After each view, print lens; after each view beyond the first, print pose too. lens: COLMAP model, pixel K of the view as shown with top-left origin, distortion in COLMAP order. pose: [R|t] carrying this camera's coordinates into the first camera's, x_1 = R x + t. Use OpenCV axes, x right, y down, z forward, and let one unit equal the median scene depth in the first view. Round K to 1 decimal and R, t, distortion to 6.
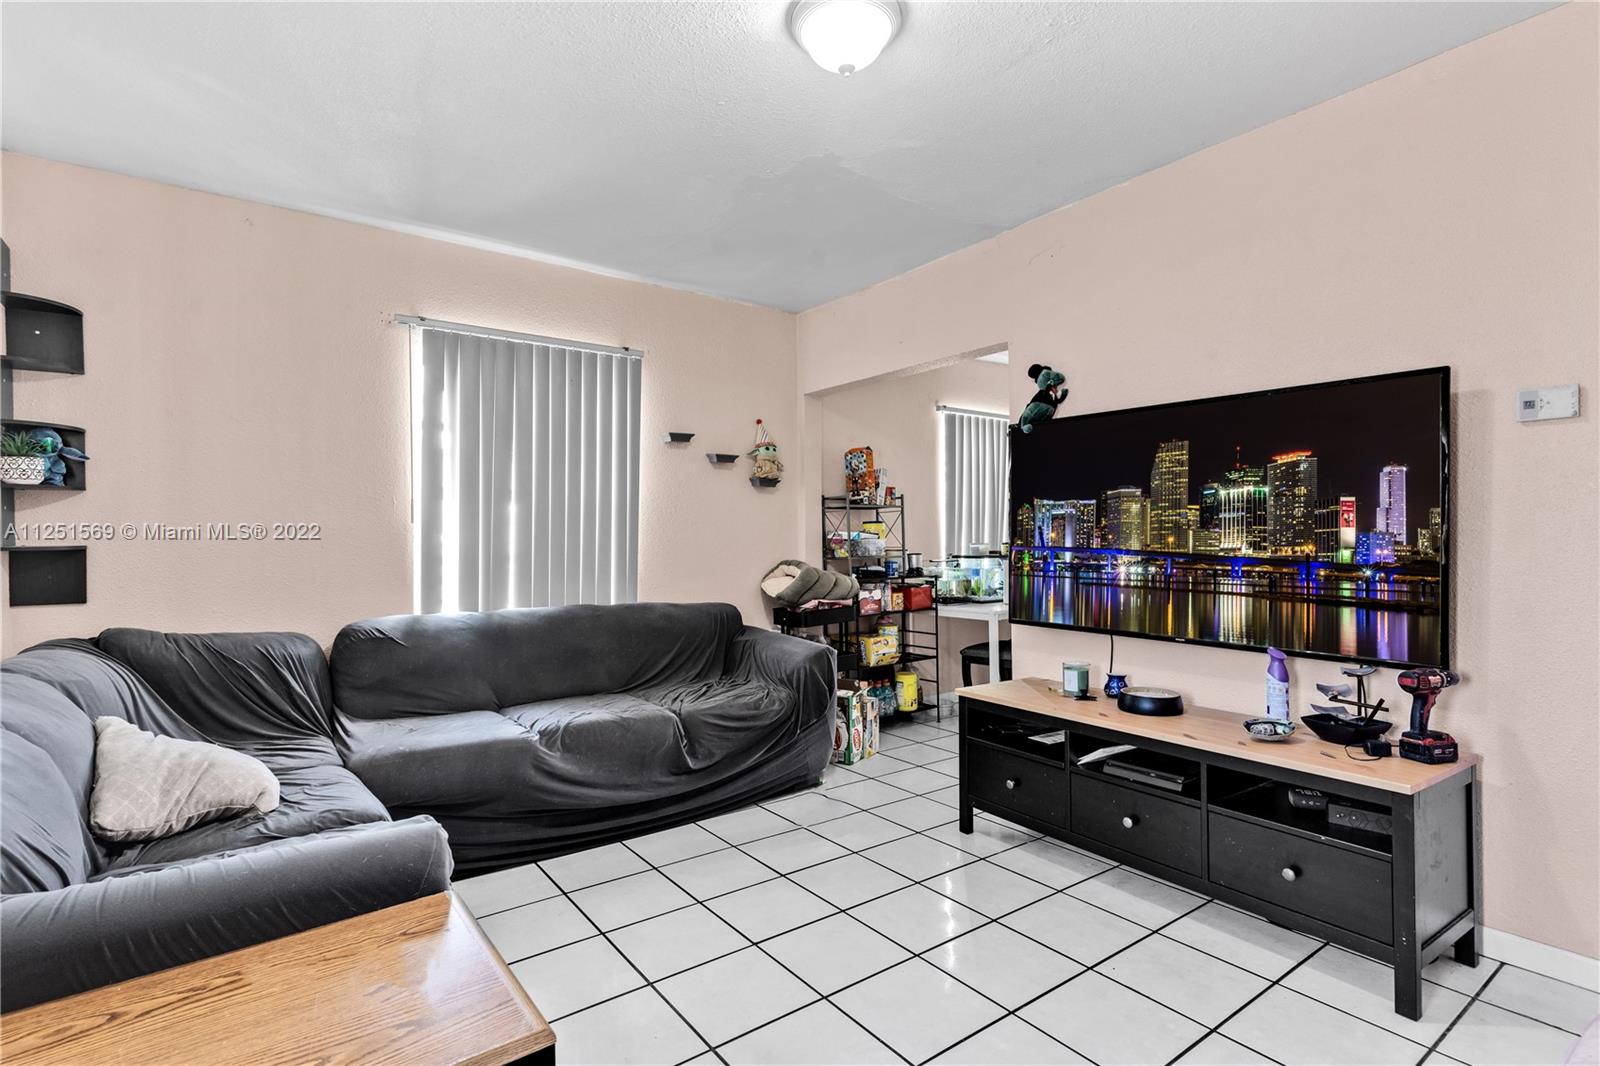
lens RADIAL K [[782.3, 0, 800.7], [0, 782.3, 531.3], [0, 0, 1]] dist [0.004878, 0.000571]
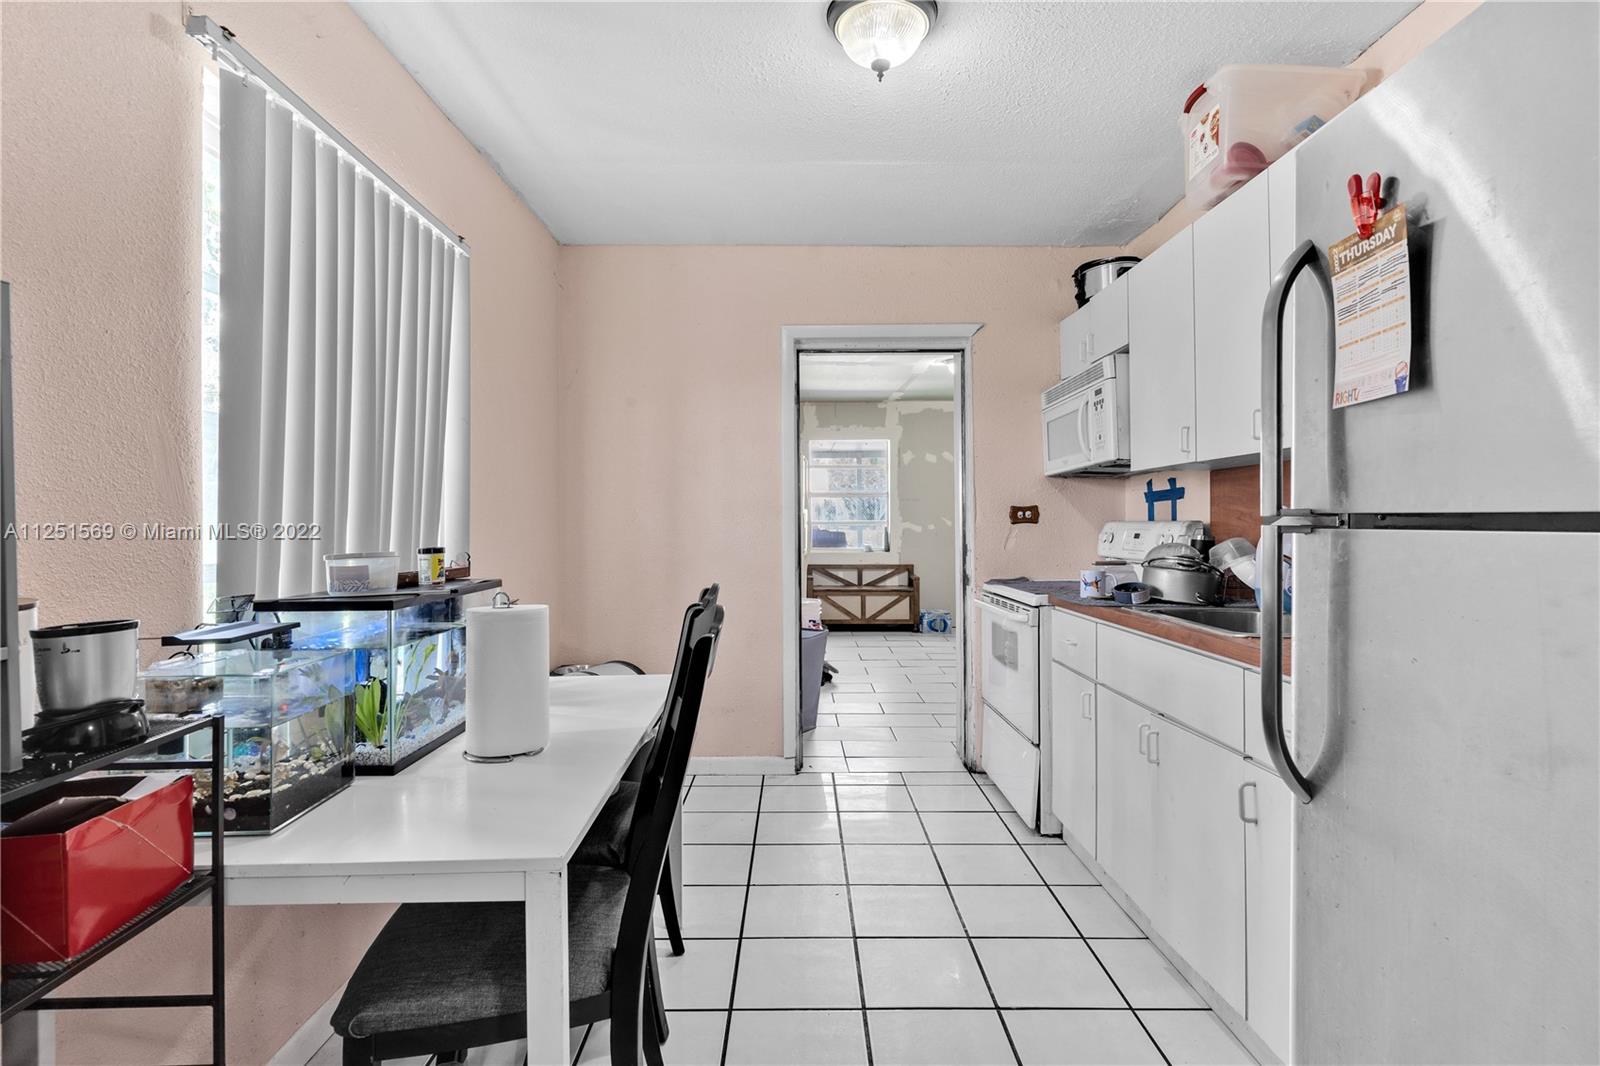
lens RADIAL K [[782.3, 0, 804.4], [0, 782.3, 527.6], [0, 0, 1]] dist [0.004878, 0.000571]
pose [[0.589751, 0.002293, 0.807582, 0.090699], [-0.005393, 0.999985, 0.001098, 0.003949], [-0.807567, -0.005003, 0.589755, 0.714346]]
